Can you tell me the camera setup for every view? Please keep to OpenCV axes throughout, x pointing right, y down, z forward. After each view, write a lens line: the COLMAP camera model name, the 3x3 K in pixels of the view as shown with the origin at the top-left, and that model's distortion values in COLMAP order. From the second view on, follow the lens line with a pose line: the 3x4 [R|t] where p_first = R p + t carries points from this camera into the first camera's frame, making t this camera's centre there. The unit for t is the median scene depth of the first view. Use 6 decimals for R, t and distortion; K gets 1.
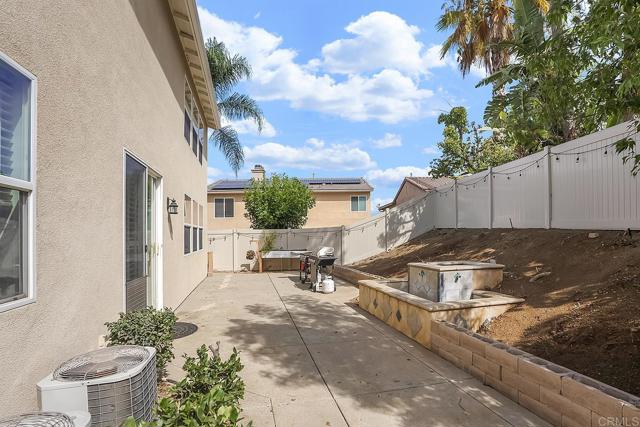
lens RADIAL K [[313.2, 0, 312.9], [0, 313.2, 231.0], [0, 0, 1]] dist [-0.002405, -0.000246]
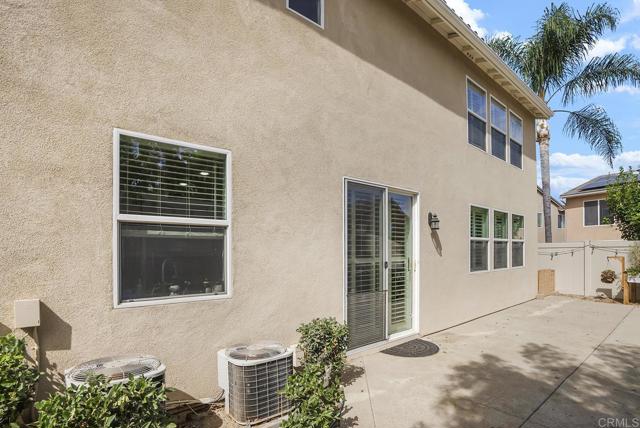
lens RADIAL K [[319.6, 0, 340.7], [0, 319.6, 247.8], [0, 0, 1]] dist [0.000521, 0.000593]
pose [[0.512046, -0.000245, -0.858958, 0.250500], [0.013620, 0.999877, 0.007834, -0.008733], [0.858850, -0.015711, 0.511986, 0.224684]]
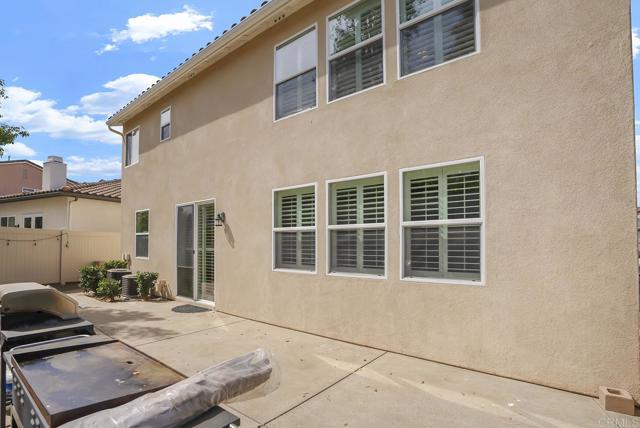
lens RADIAL K [[313.2, 0, 312.9], [0, 313.2, 231.5], [0, 0, 1]] dist [-0.002405, -0.000246]
pose [[-0.786479, -0.040782, -0.616269, 0.015881], [-0.002577, 0.998026, -0.062756, 0.039046], [0.617611, -0.047768, -0.785032, 2.019380]]
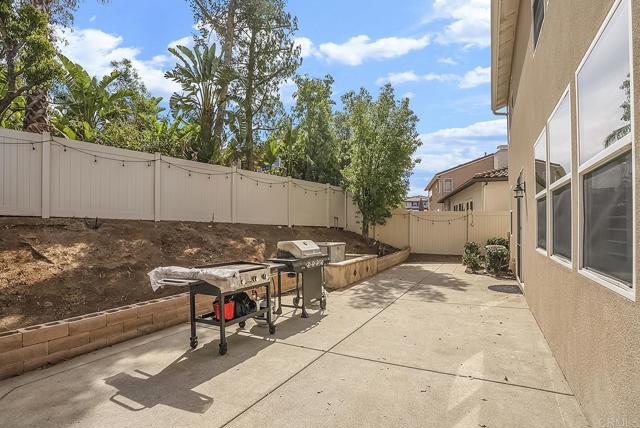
lens RADIAL K [[313.2, 0, 312.9], [0, 313.2, 231.5], [0, 0, 1]] dist [-0.002405, -0.000246]
pose [[-0.739549, 0.016577, 0.672899, -0.589413], [0.020213, 0.999793, -0.002415, 0.045456], [-0.672799, 0.011815, -0.739731, 2.085854]]
